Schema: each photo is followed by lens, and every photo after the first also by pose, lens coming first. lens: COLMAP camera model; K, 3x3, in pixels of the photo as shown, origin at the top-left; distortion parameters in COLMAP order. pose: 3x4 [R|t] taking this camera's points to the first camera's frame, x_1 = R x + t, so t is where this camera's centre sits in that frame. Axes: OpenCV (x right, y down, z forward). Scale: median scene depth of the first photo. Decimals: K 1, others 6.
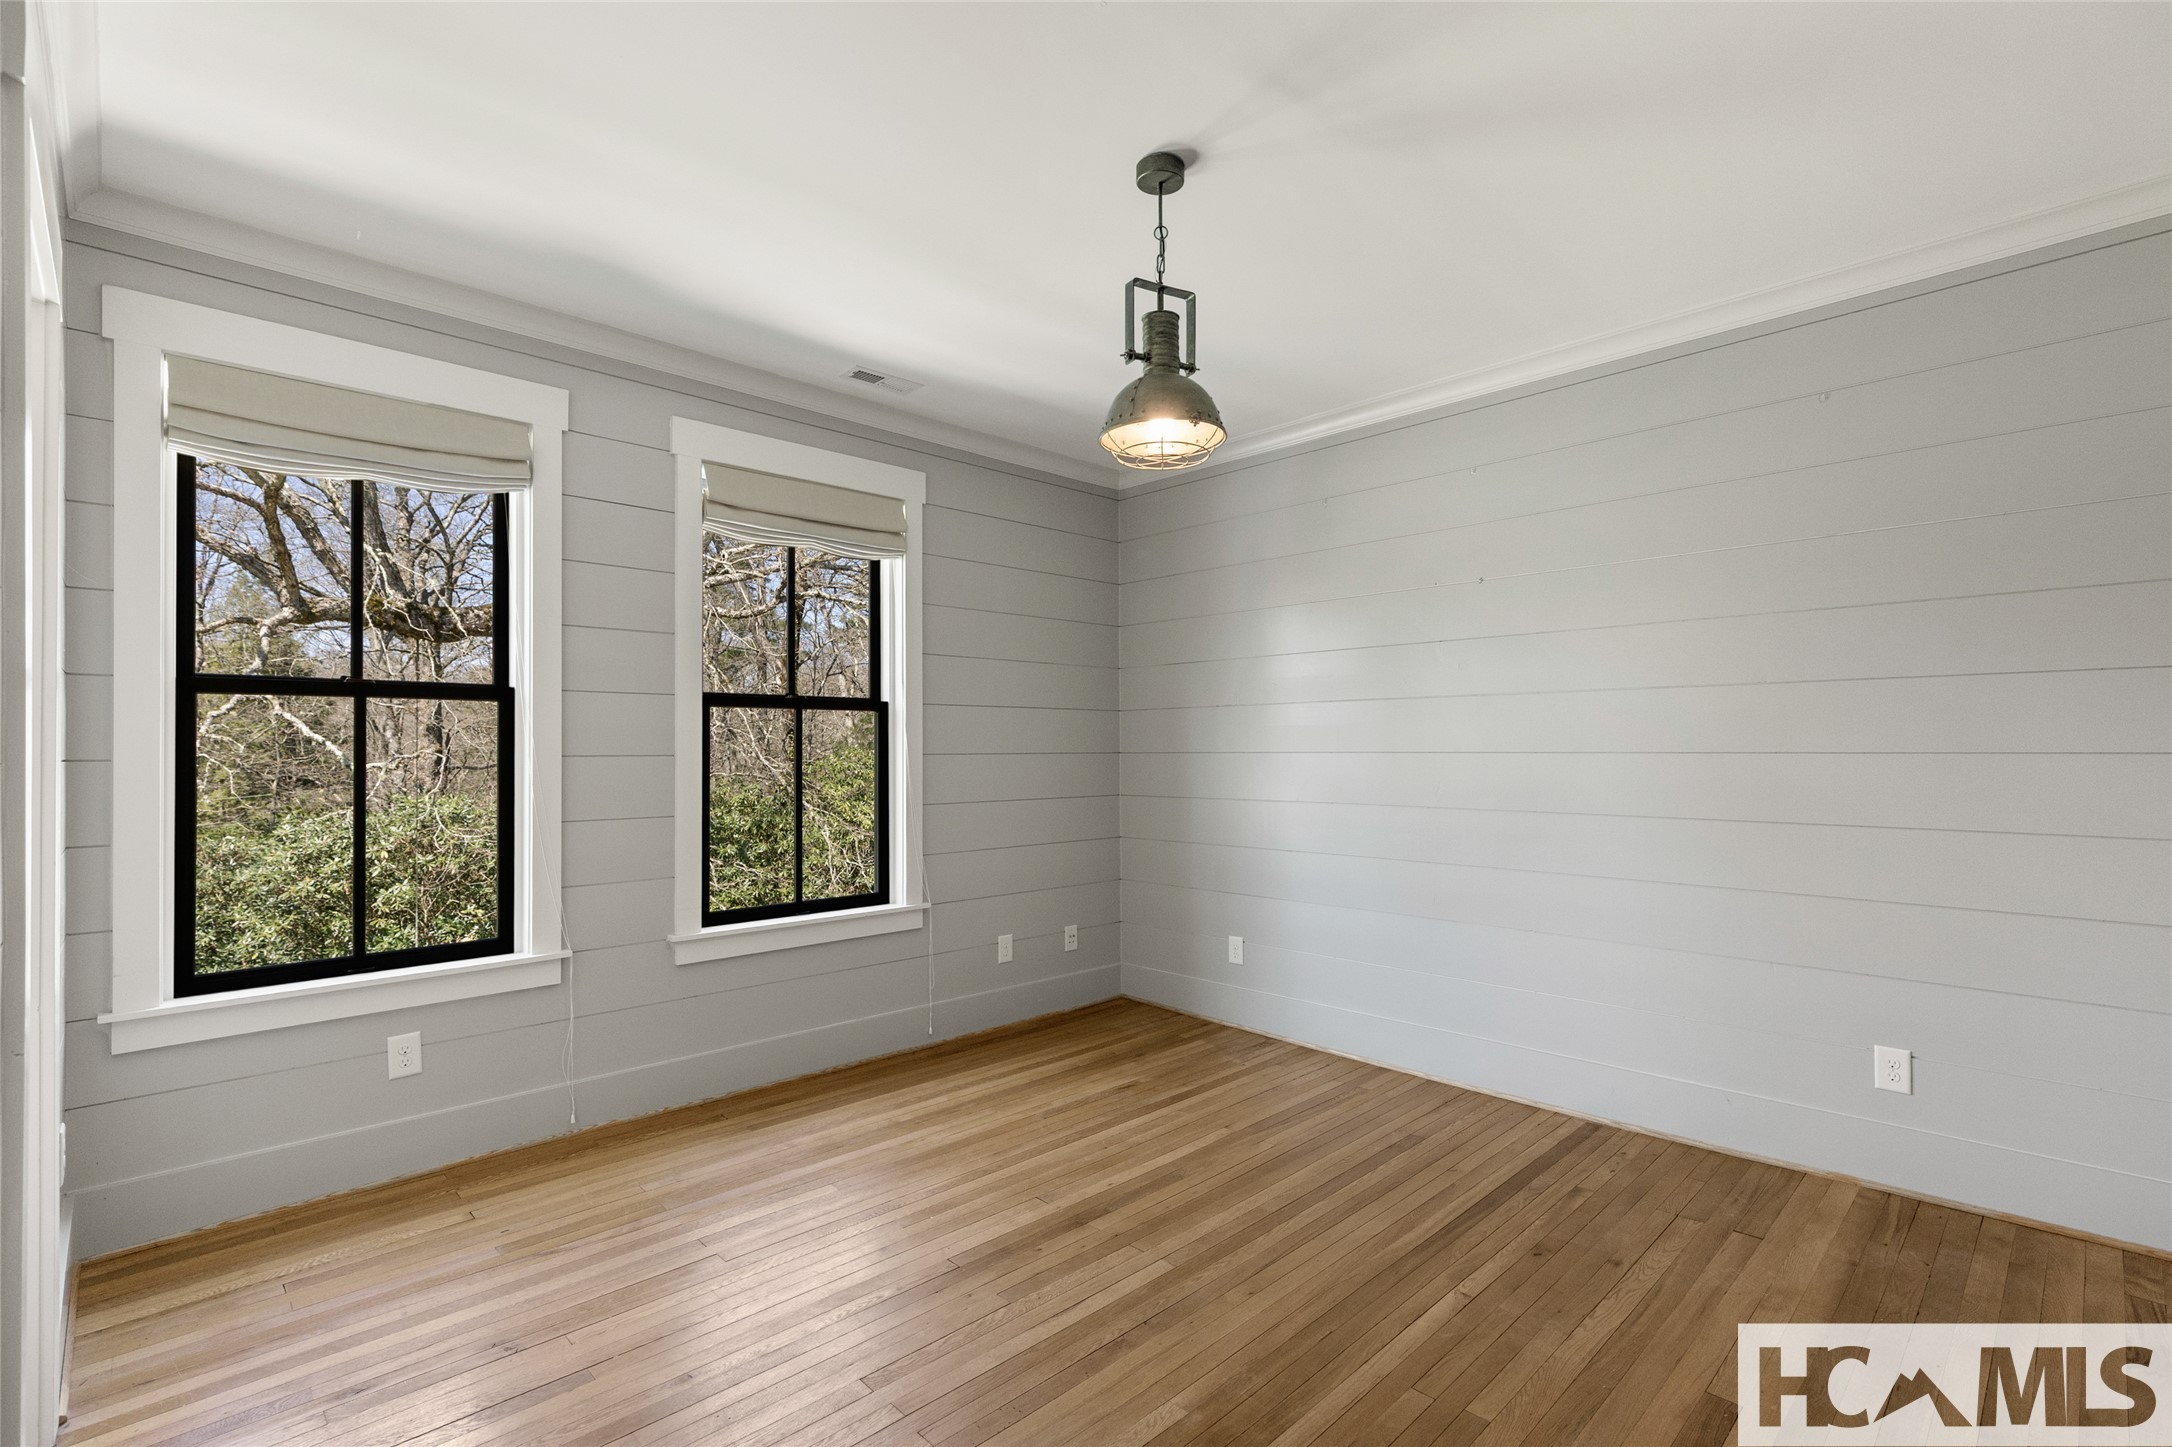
lens RADIAL K [[992.1, 0, 1084.5], [0, 992.1, 739.7], [0, 0, 1]] dist [0.006034, -0.000616]
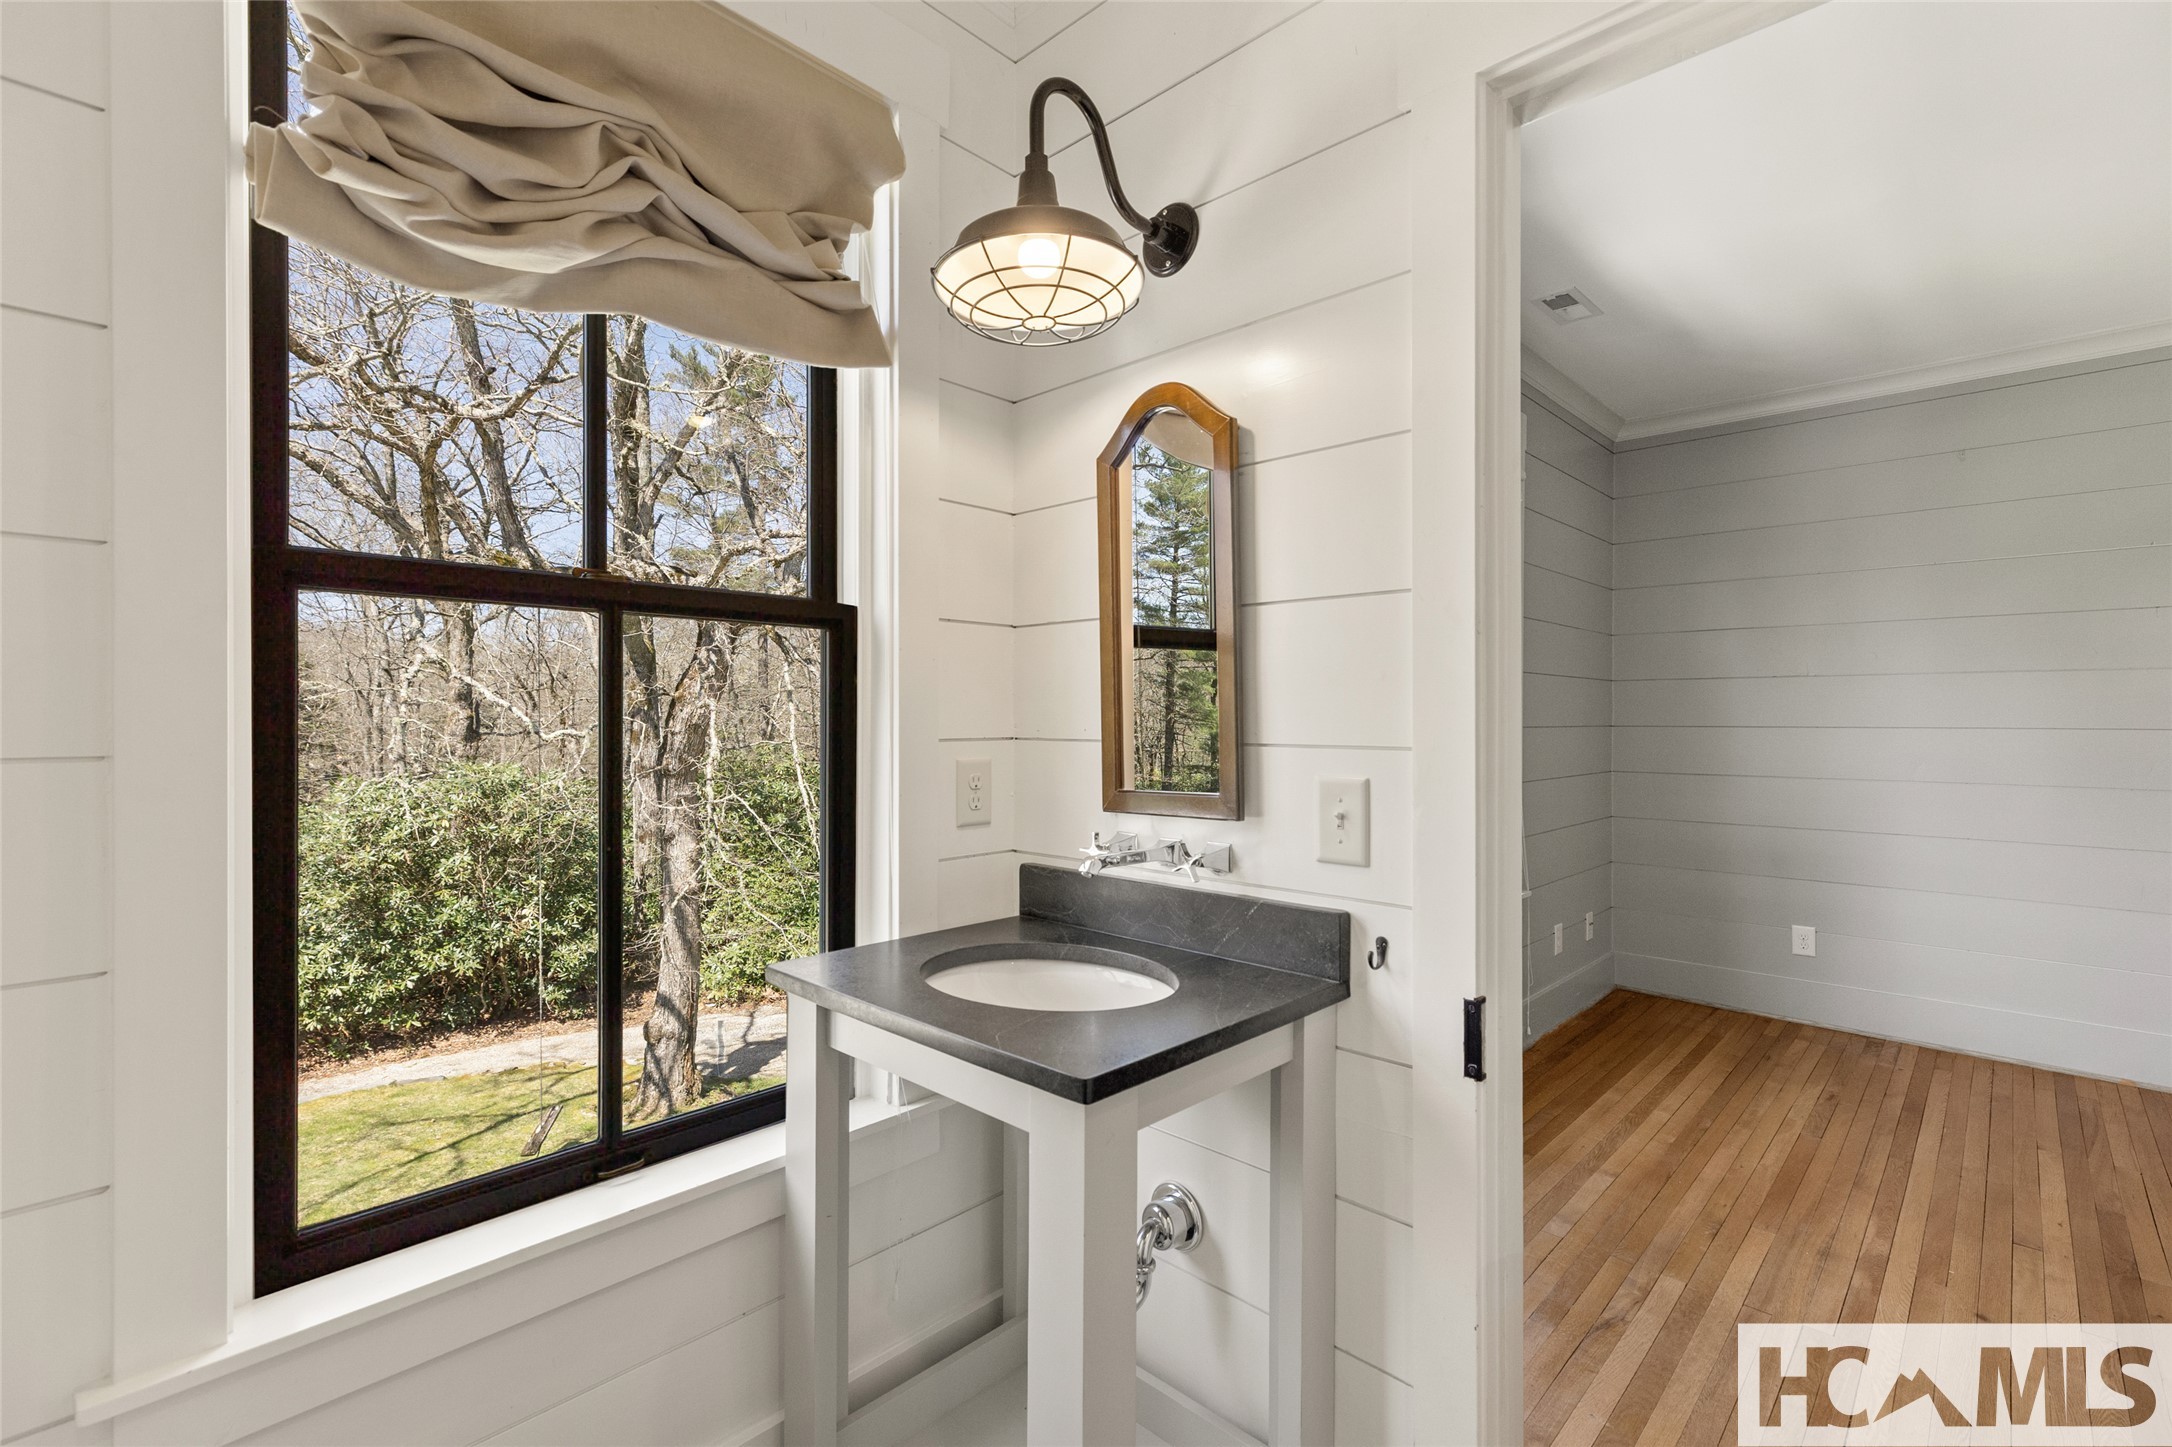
lens RADIAL K [[992.1, 0, 1082.3], [0, 992.1, 713.9], [0, 0, 1]] dist [0.006034, -0.000616]
pose [[0.999582, 0.005419, 0.028391, -0.601978], [-0.005609, 0.999962, 0.006622, -0.001651], [-0.028354, -0.006779, 0.999575, 0.104258]]
